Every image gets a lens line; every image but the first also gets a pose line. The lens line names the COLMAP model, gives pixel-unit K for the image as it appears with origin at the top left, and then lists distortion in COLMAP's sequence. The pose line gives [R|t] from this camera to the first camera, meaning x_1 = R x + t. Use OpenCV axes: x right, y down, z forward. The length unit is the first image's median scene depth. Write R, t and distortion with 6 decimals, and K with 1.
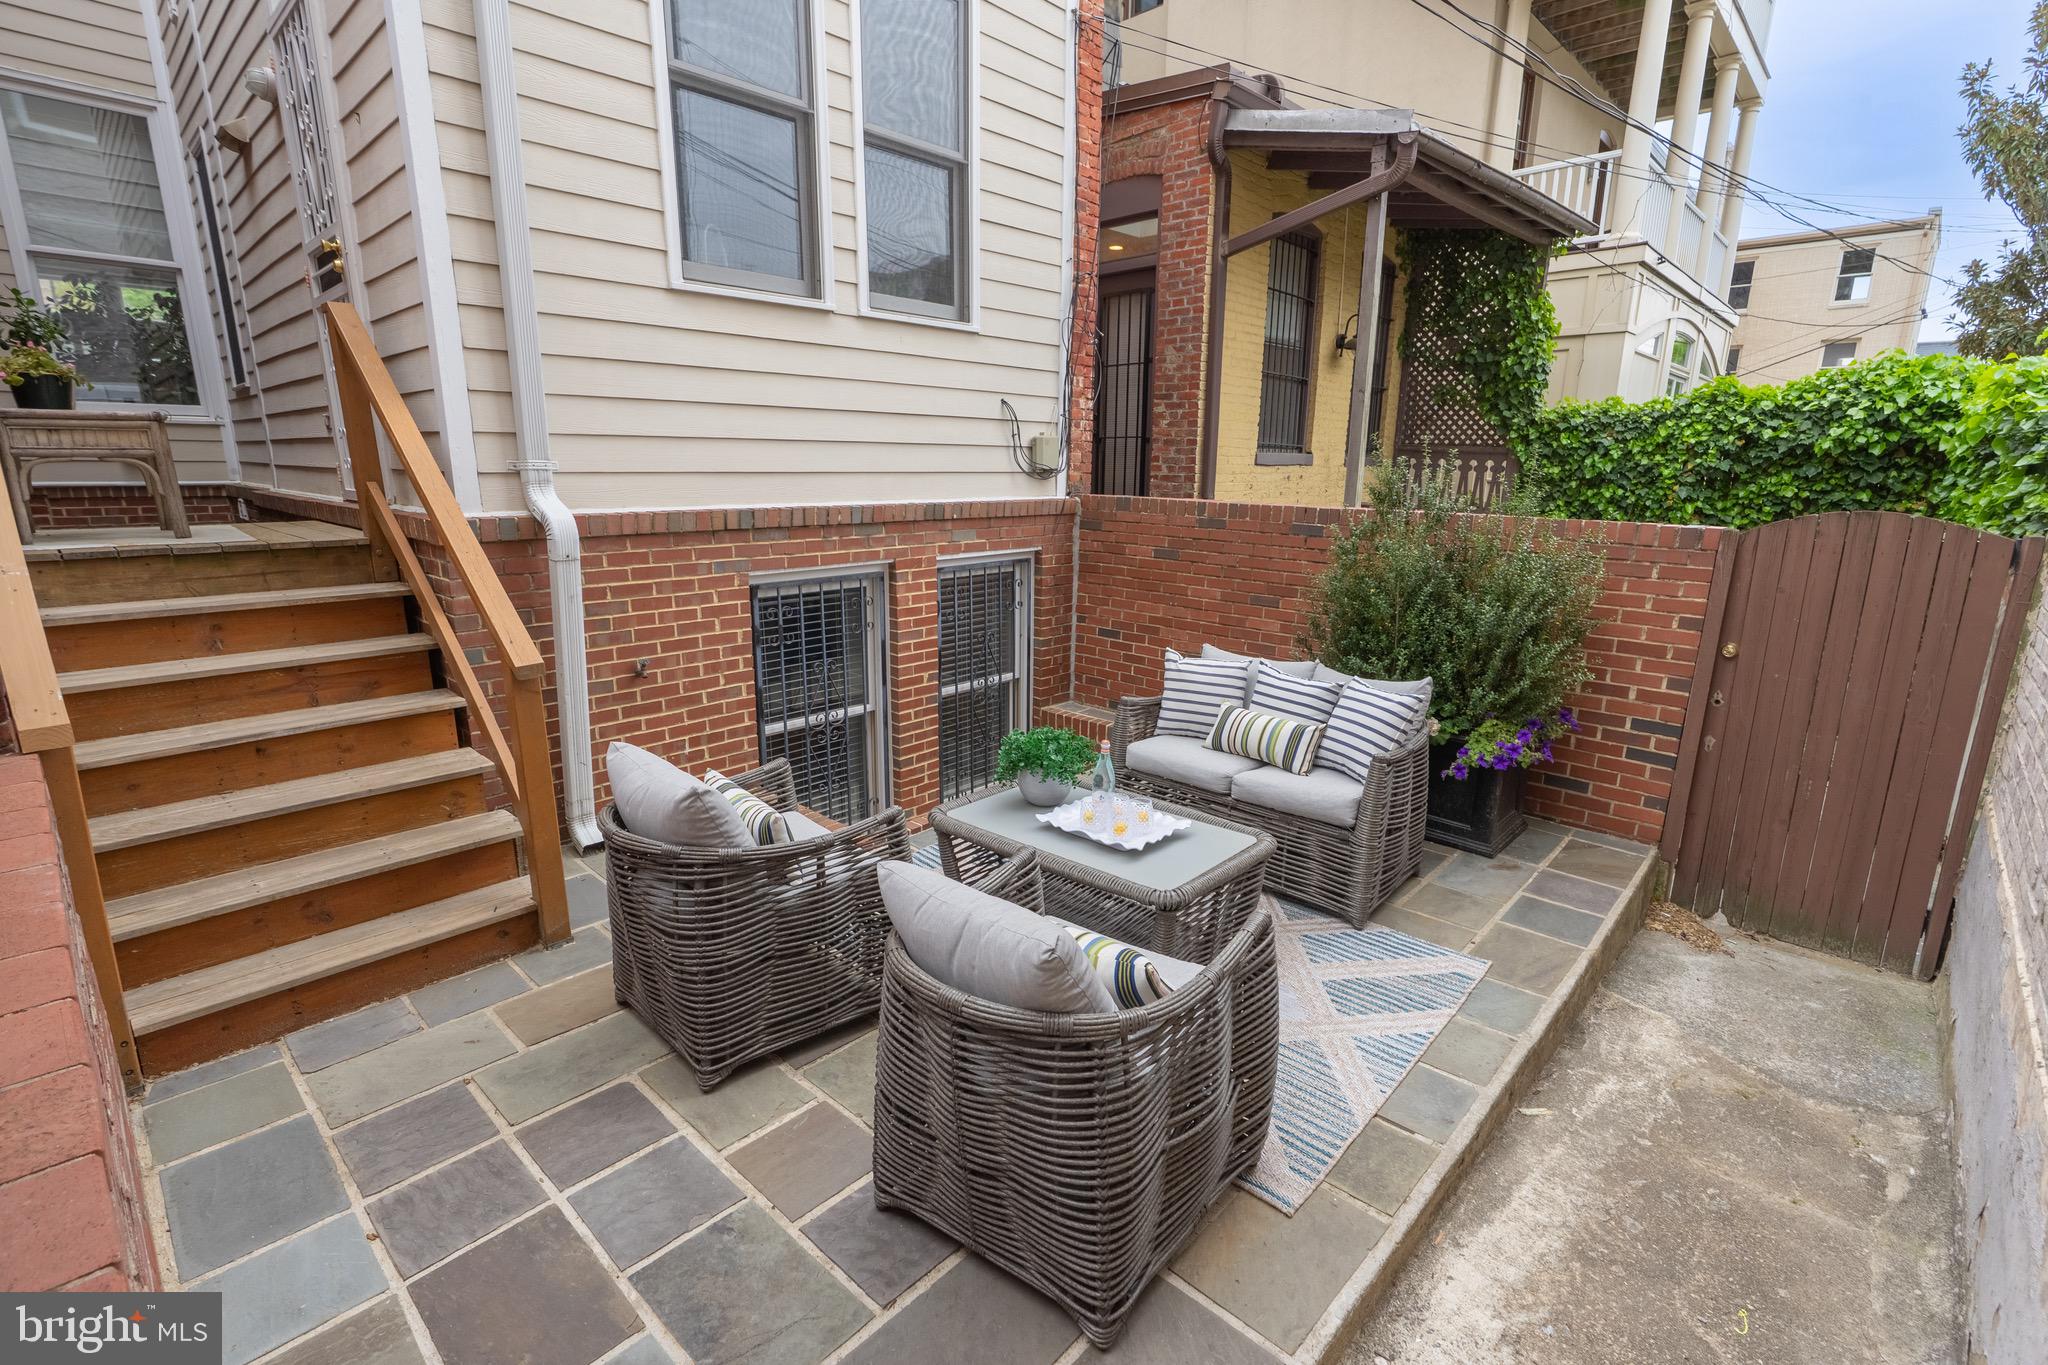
lens RADIAL K [[927.8, 0, 1024.0], [0, 927.8, 682.5], [0, 0, 1]] dist [-0.000880, 0.000108]
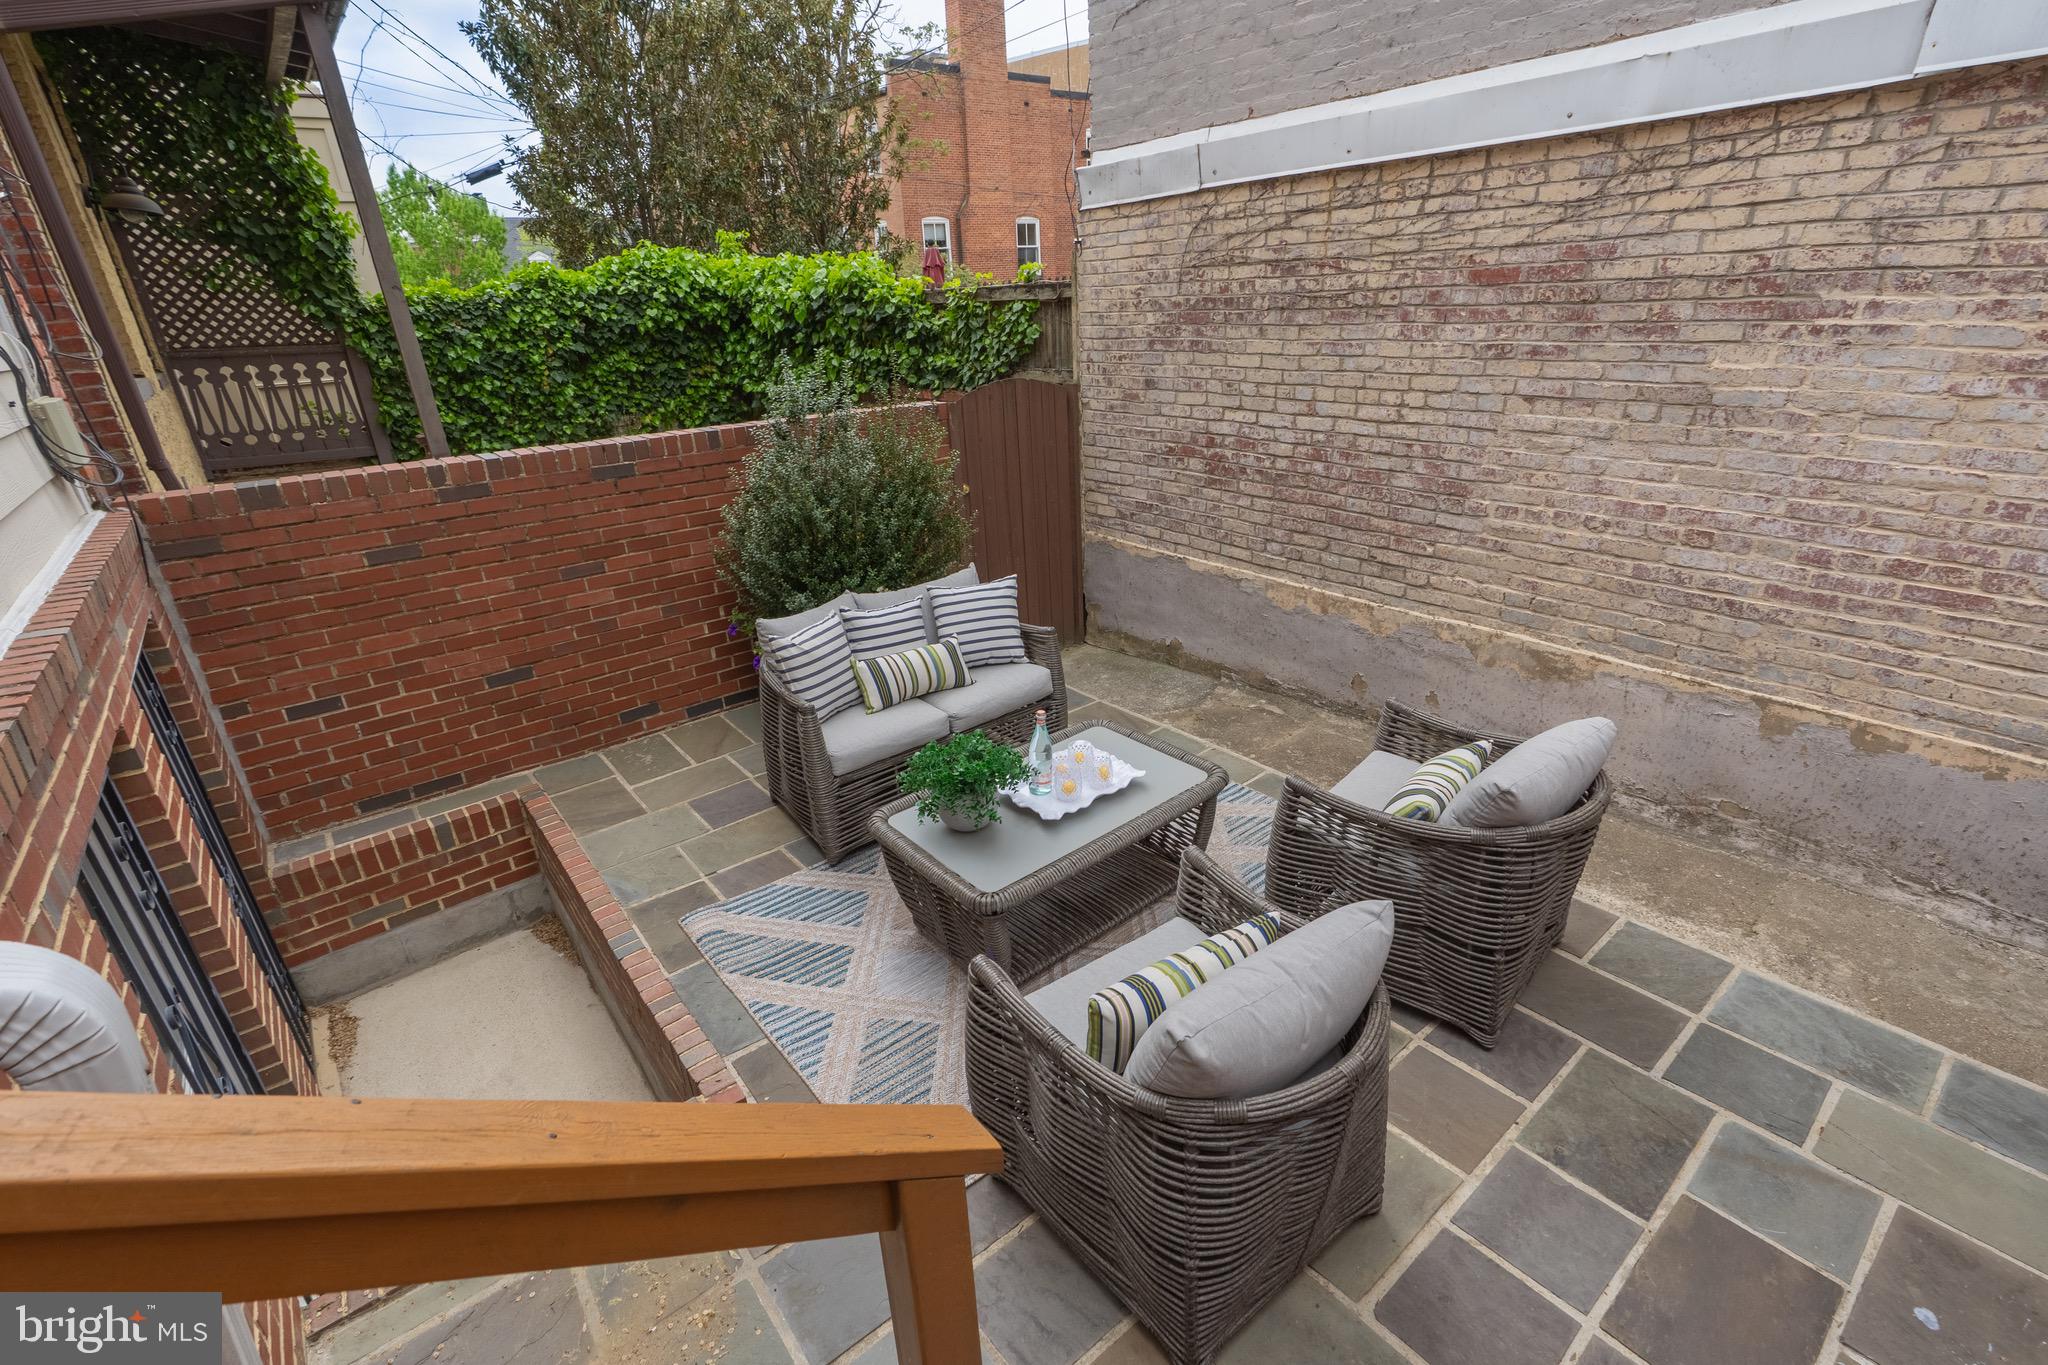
lens RADIAL K [[927.8, 0, 1024.0], [0, 927.8, 682.5], [0, 0, 1]] dist [-0.000880, 0.000108]
pose [[0.140324, -0.402179, 0.904744, -0.333050], [0.276825, 0.893279, 0.354147, -0.132959], [-0.950619, 0.200760, 0.236682, 0.347962]]
